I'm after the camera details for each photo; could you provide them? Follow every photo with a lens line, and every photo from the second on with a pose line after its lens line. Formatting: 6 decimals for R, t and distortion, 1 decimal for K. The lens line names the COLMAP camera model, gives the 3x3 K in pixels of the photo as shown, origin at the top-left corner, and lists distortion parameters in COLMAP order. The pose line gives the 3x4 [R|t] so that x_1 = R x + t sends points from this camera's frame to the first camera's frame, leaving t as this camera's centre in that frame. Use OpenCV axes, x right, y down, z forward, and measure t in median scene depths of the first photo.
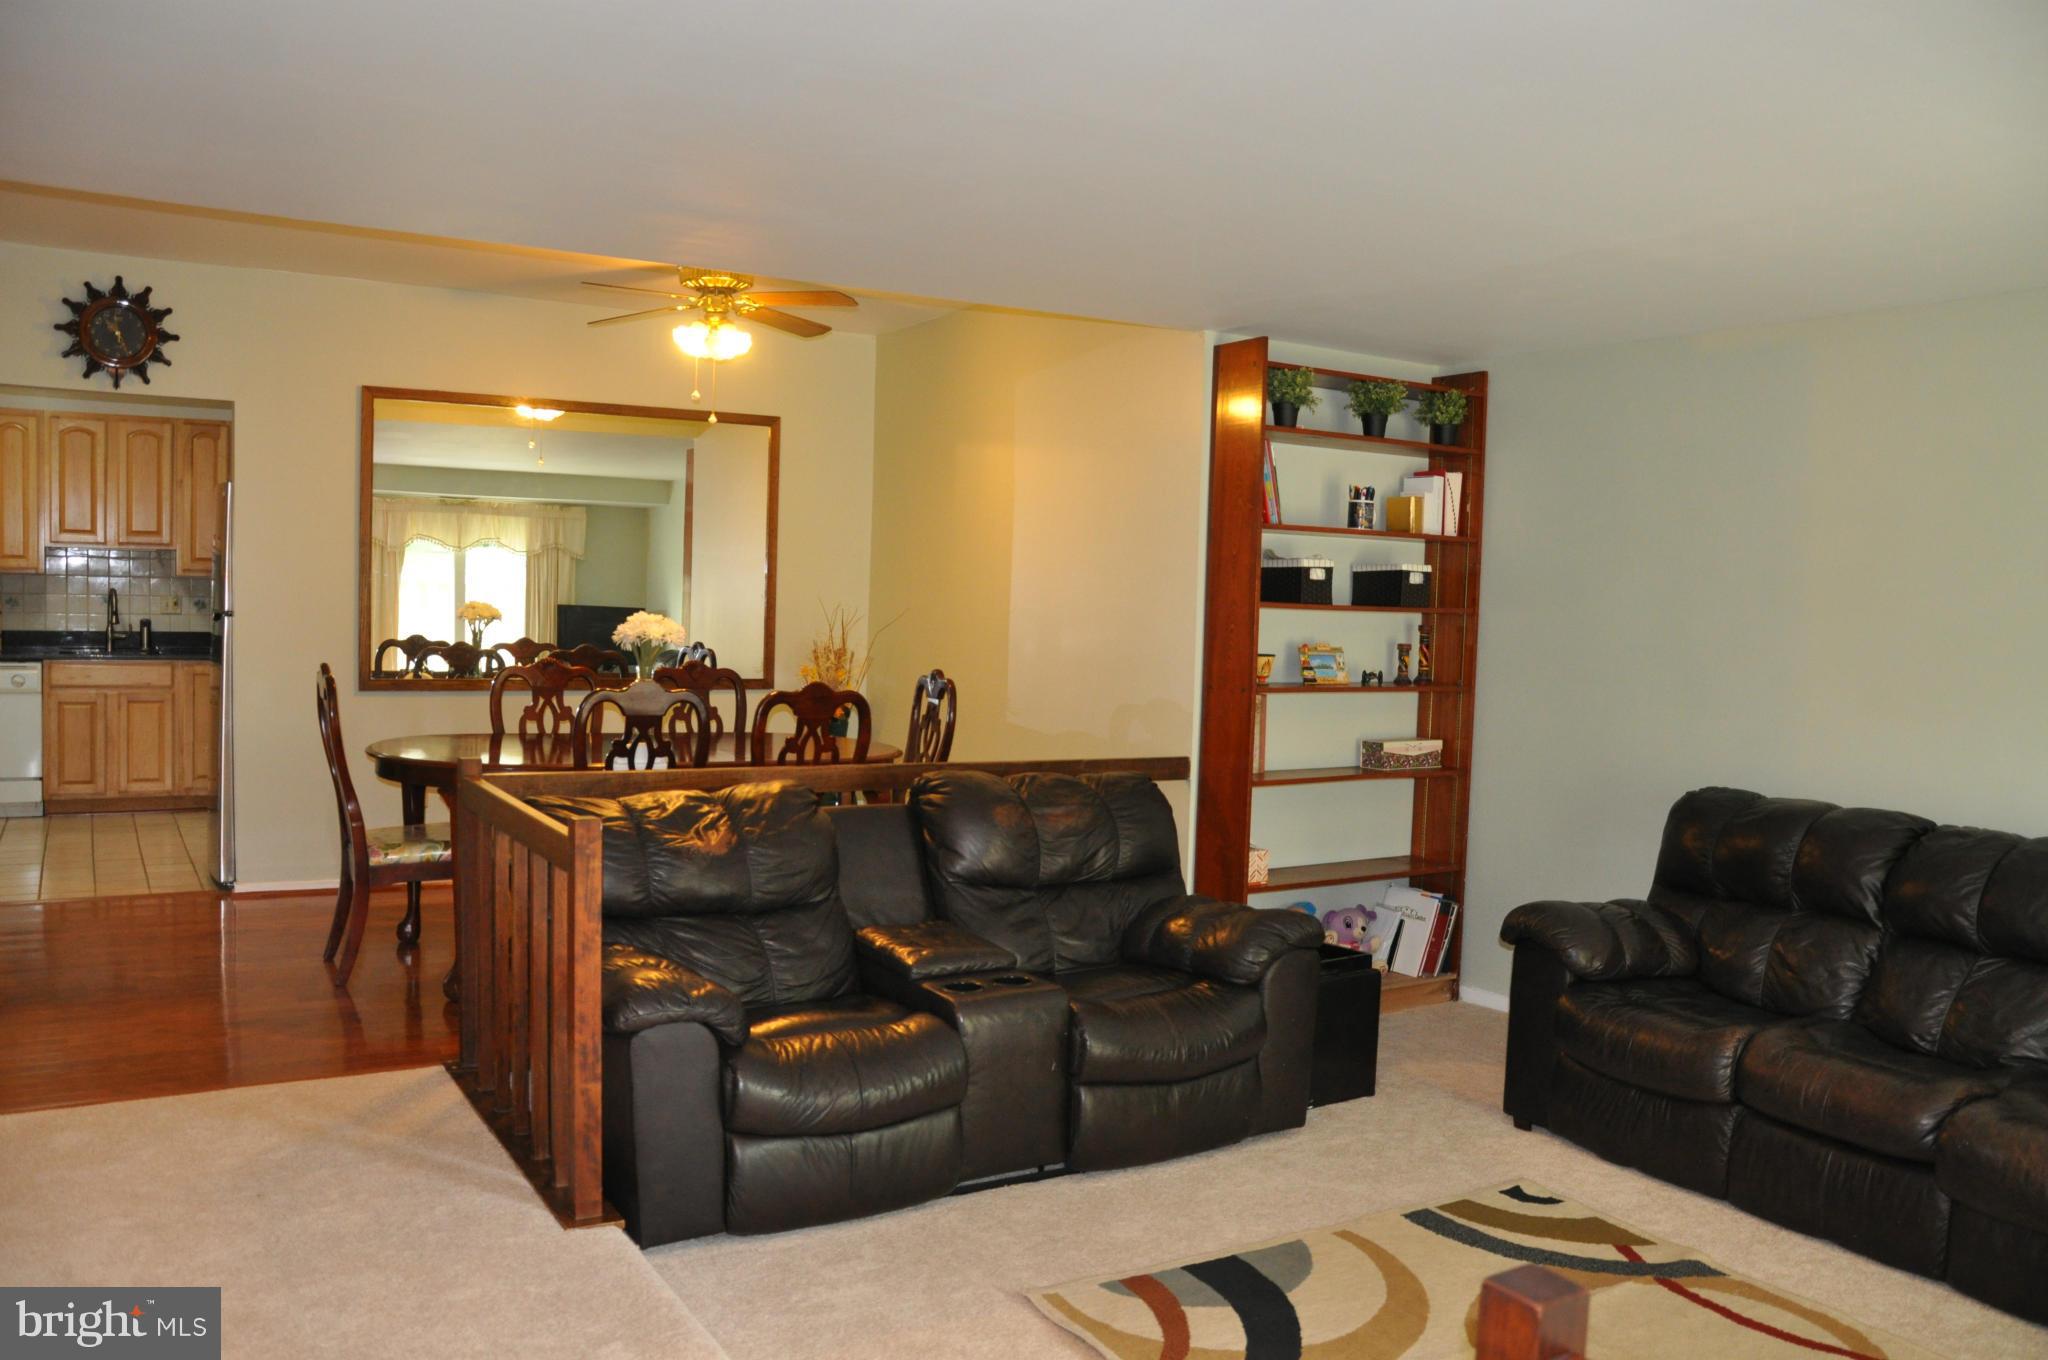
lens RADIAL K [[1607.0, 0, 1033.7], [0, 1607.0, 684.3], [0, 0, 1]] dist [-0.147462, 0.116196]
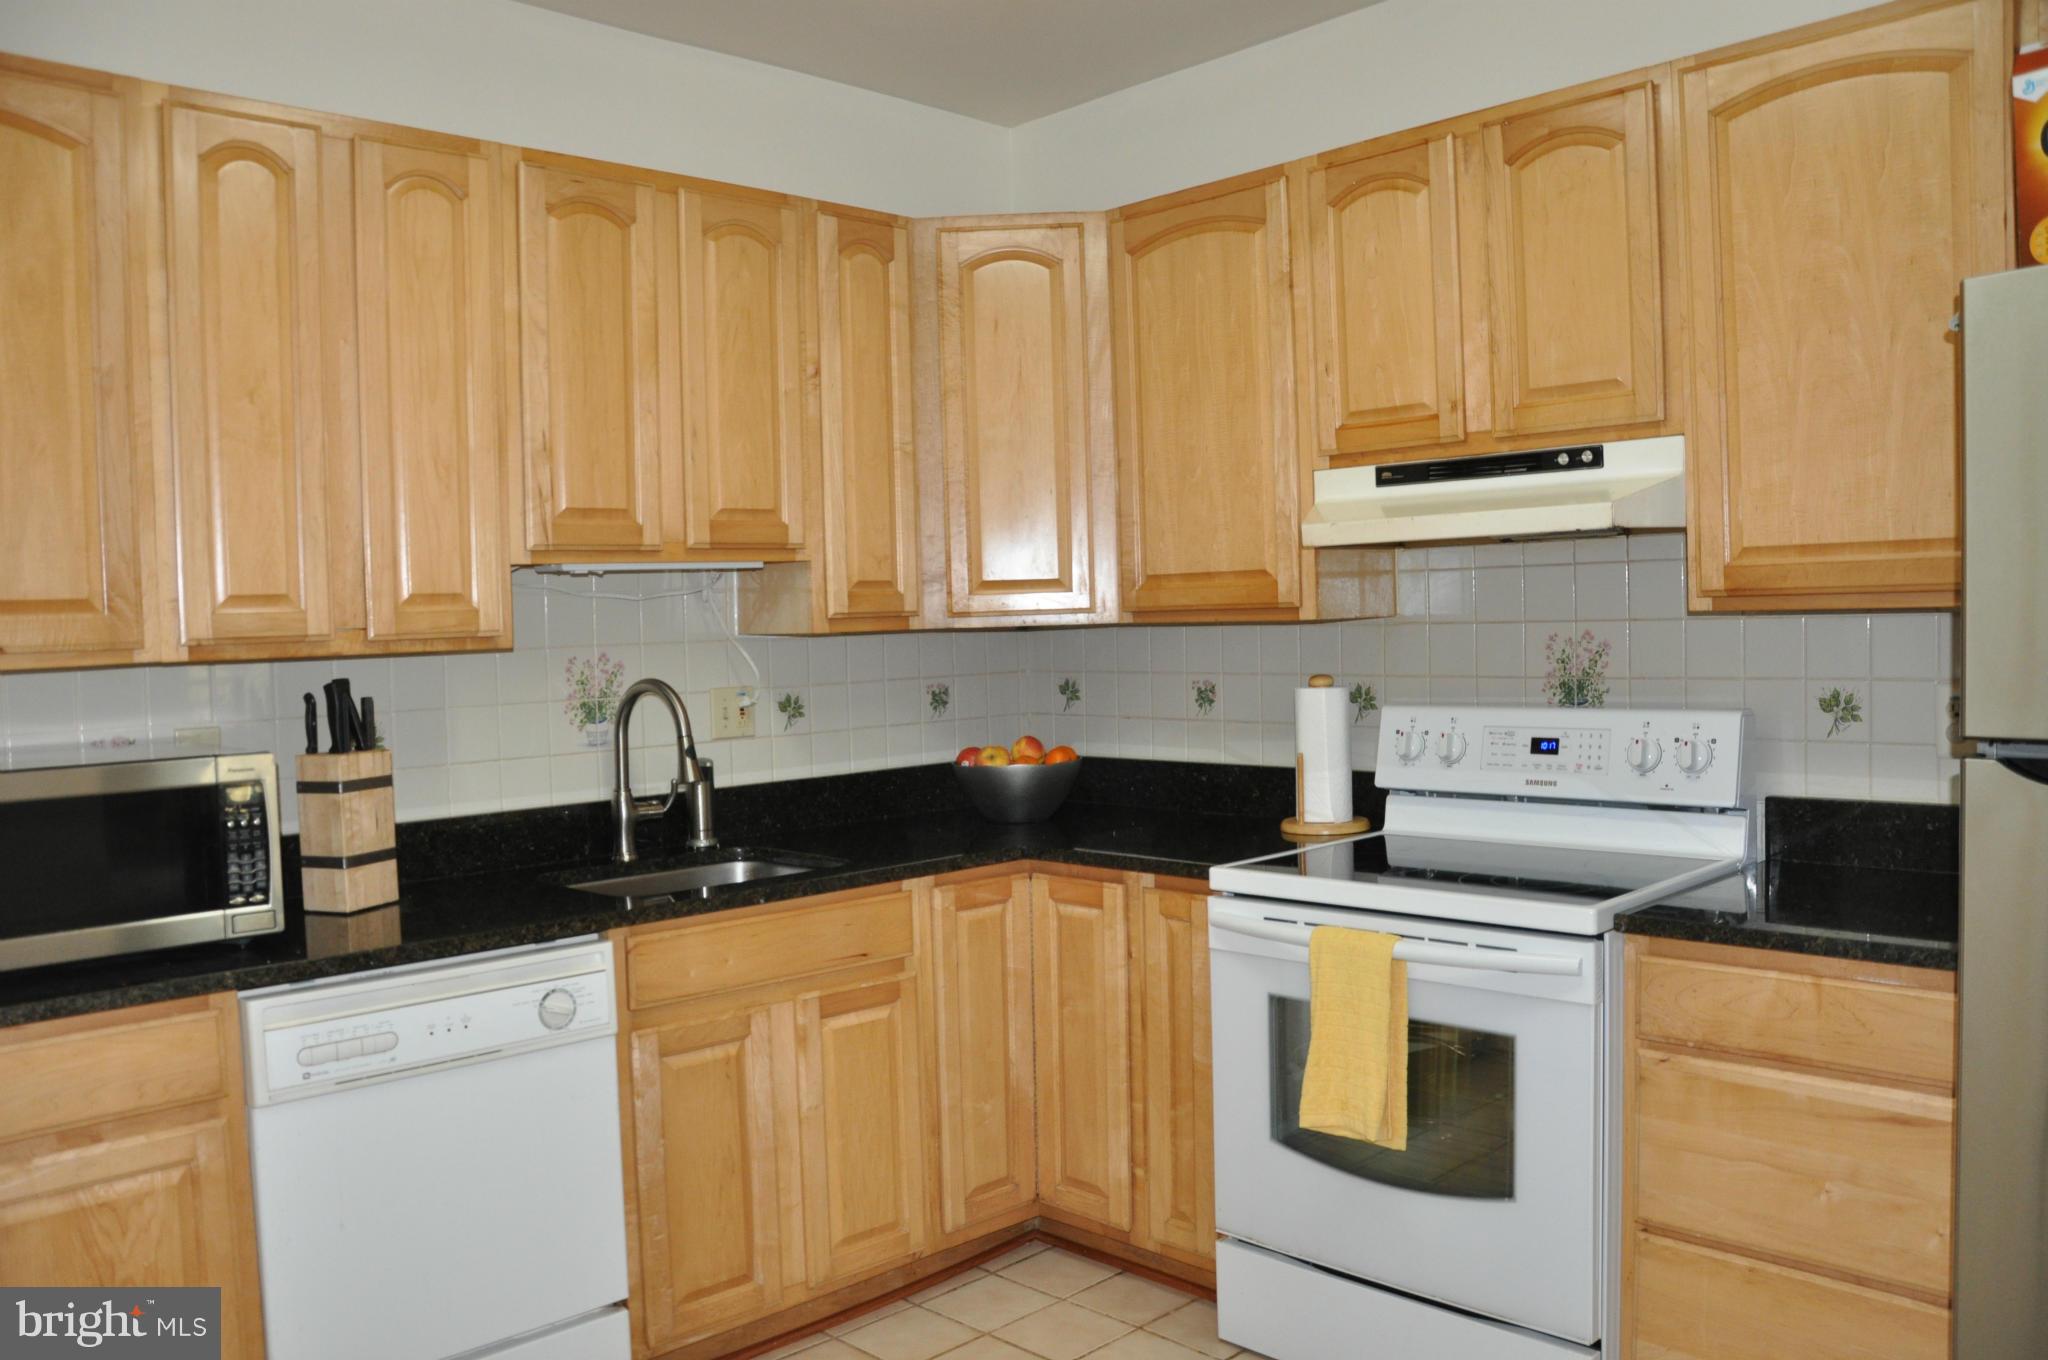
lens RADIAL K [[1607.0, 0, 1014.1], [0, 1607.0, 682.0], [0, 0, 1]] dist [-0.147462, 0.116196]
pose [[0.977678, -0.066200, 0.199409, -0.771582], [0.070077, 0.997464, -0.012441, -0.067394], [-0.198080, 0.026137, 0.979837, 0.833672]]
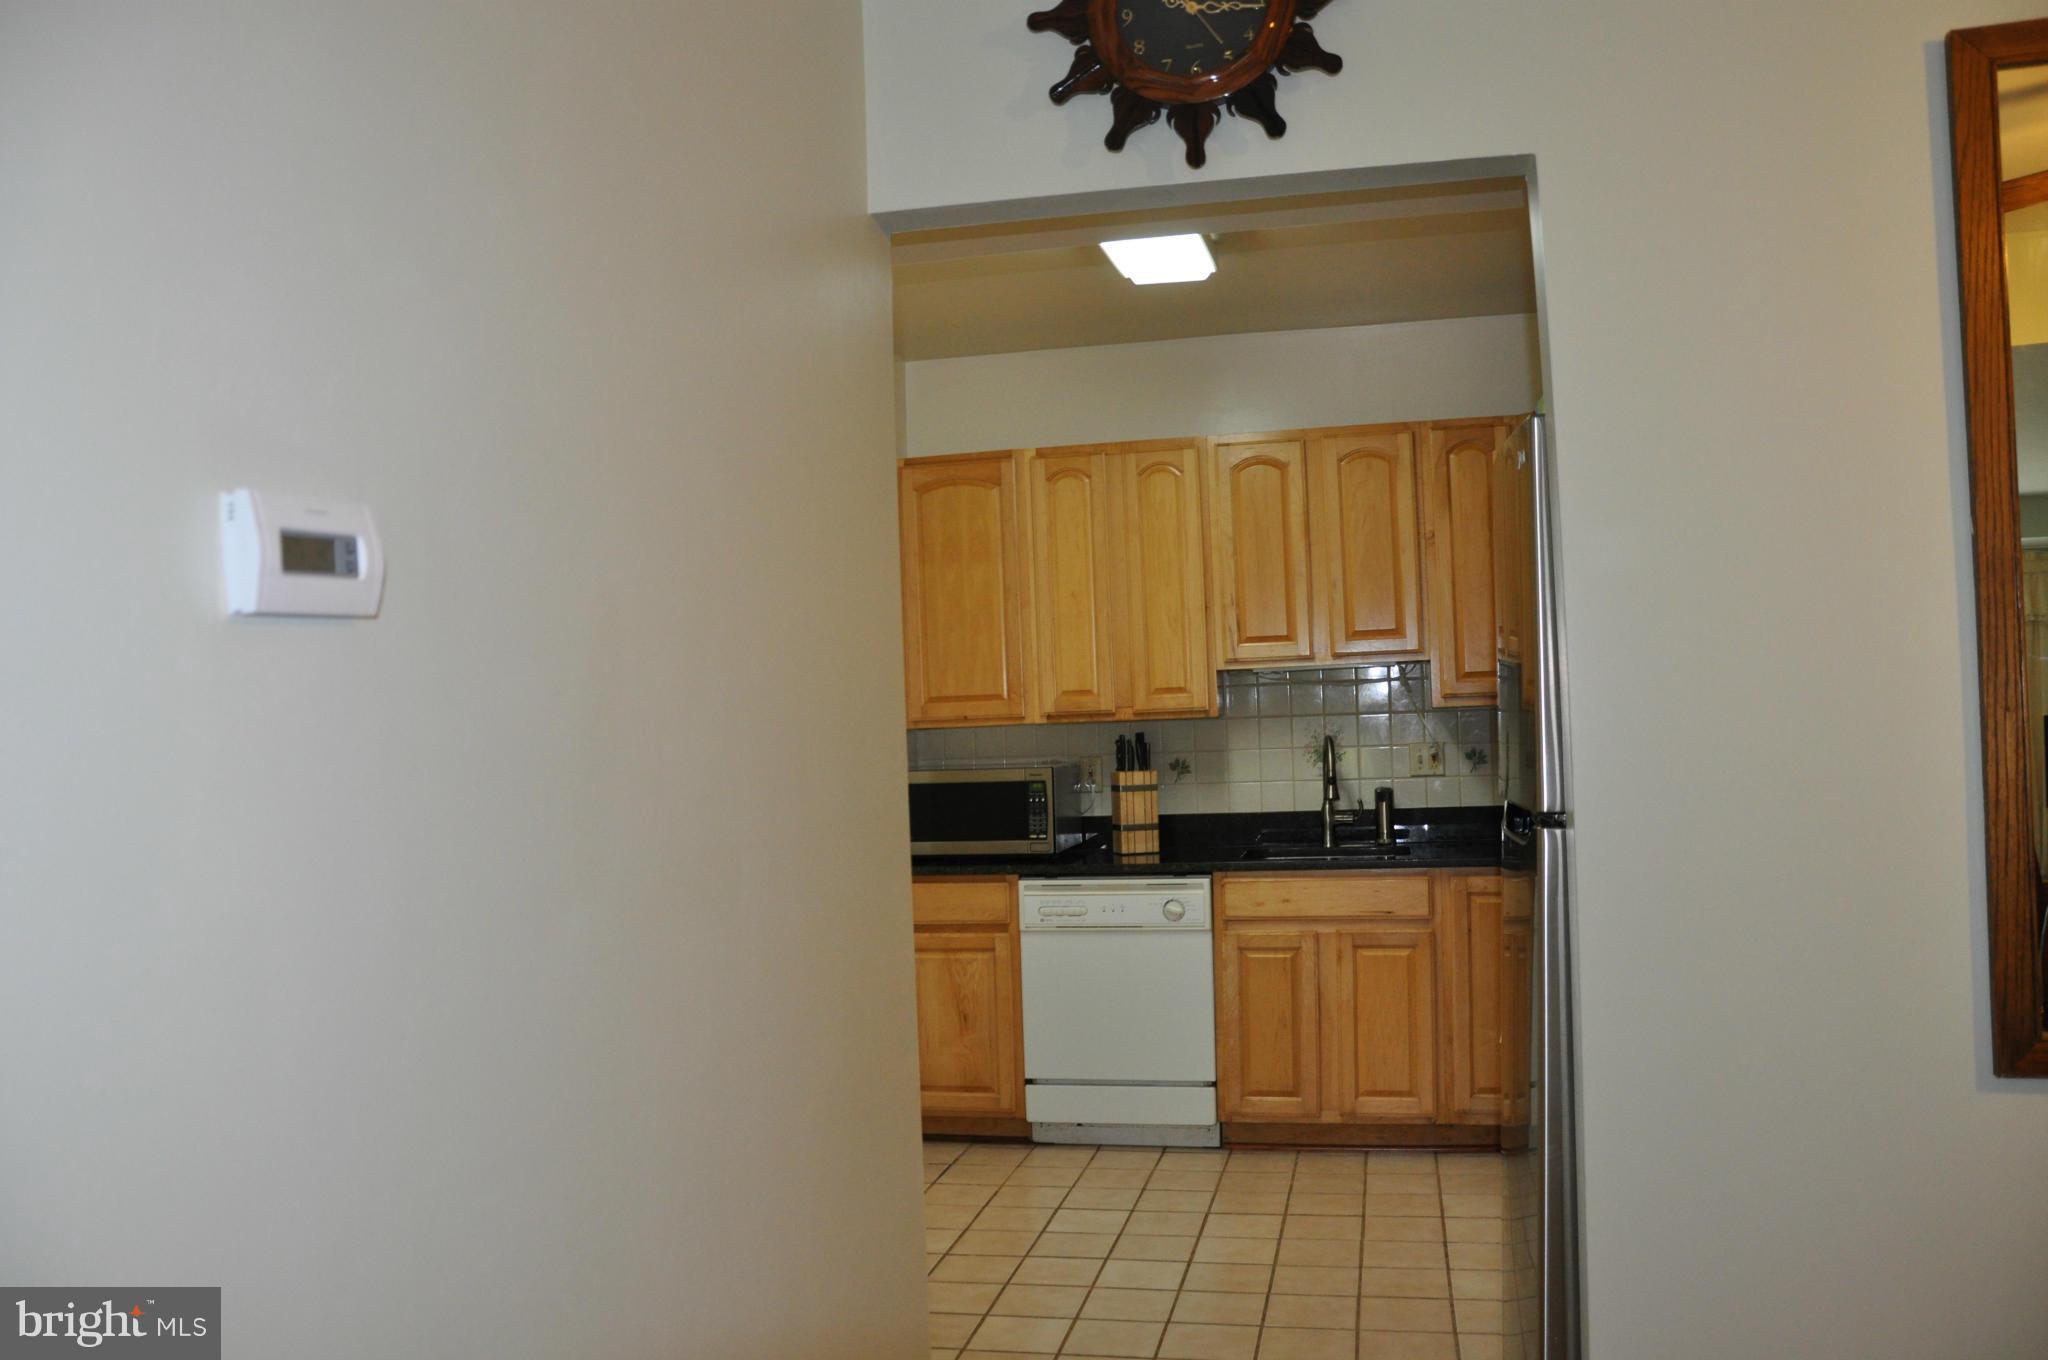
lens RADIAL K [[1607.0, 0, 992.2], [0, 1607.0, 678.8], [0, 0, 1]] dist [-0.147462, 0.116196]
pose [[0.702367, -0.067762, -0.708582, -0.352233], [0.012860, 0.996504, -0.082550, -0.047658], [0.711698, 0.048868, 0.700783, 0.662198]]
